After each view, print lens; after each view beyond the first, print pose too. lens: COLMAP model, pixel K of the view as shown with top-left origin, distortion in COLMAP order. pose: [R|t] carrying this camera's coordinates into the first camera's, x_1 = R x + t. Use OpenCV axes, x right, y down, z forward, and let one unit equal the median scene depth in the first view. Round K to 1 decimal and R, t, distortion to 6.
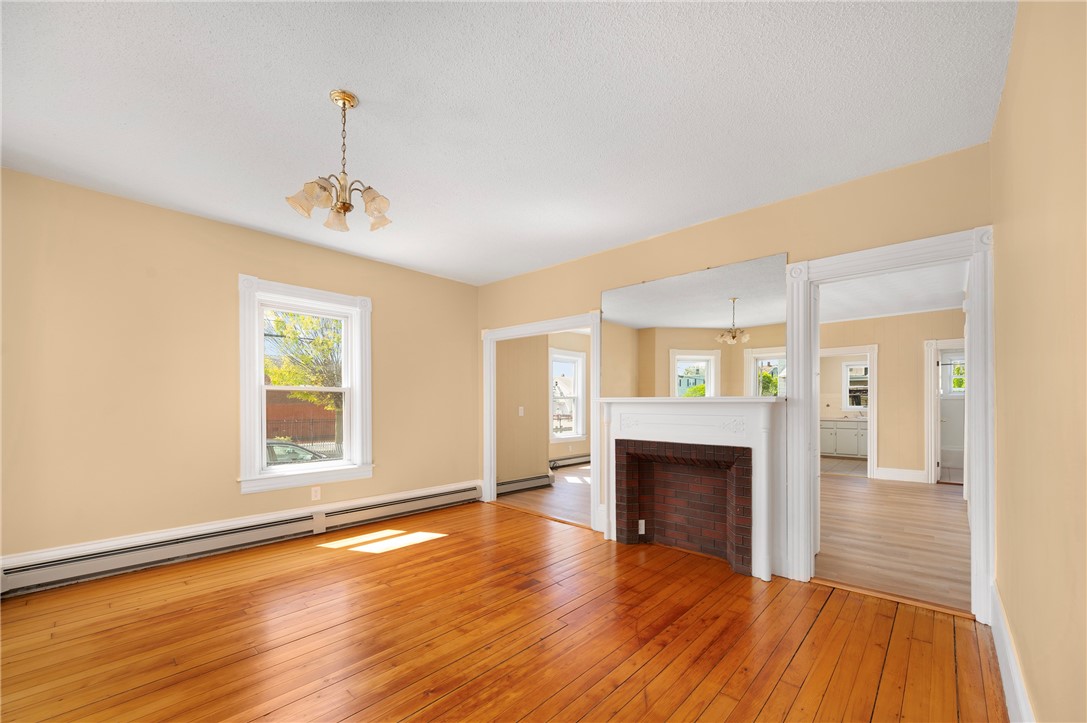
lens RADIAL K [[432.3, 0, 551.1], [0, 432.3, 399.3], [0, 0, 1]] dist [0.001082, -0.000438]
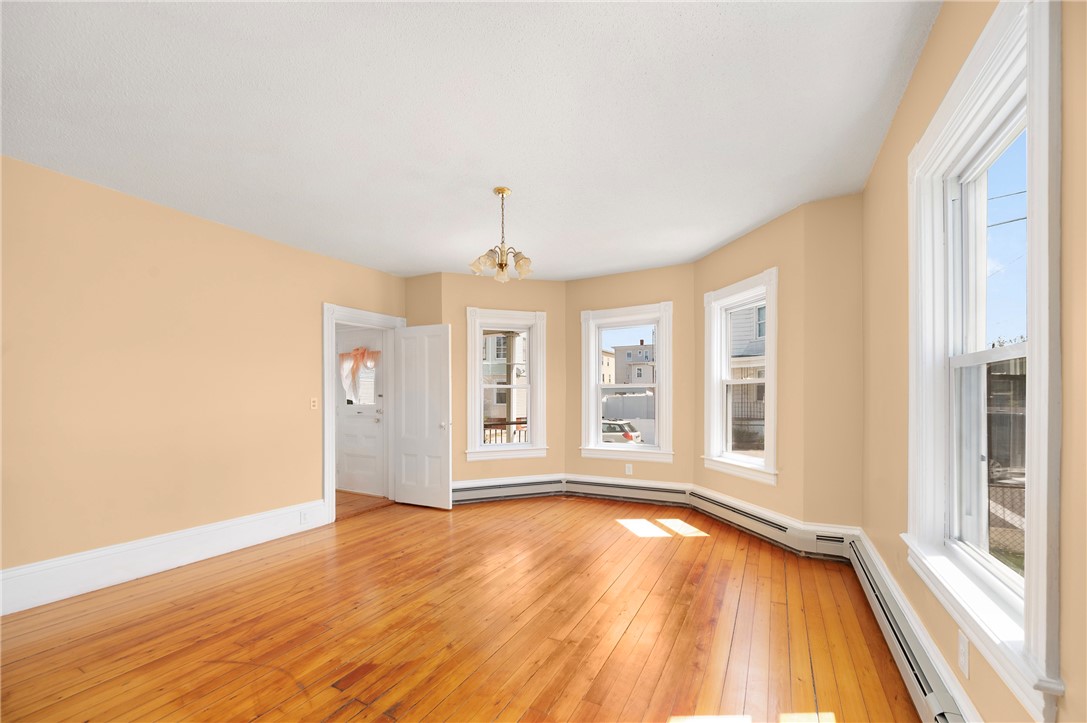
lens RADIAL K [[432.3, 0, 551.1], [0, 432.3, 399.3], [0, 0, 1]] dist [0.001082, -0.000438]
pose [[-0.967399, 0.014416, -0.252845, -0.226629], [0.013931, 0.999896, 0.003707, 0.008082], [0.252872, 0.000064, -0.967500, 2.103051]]
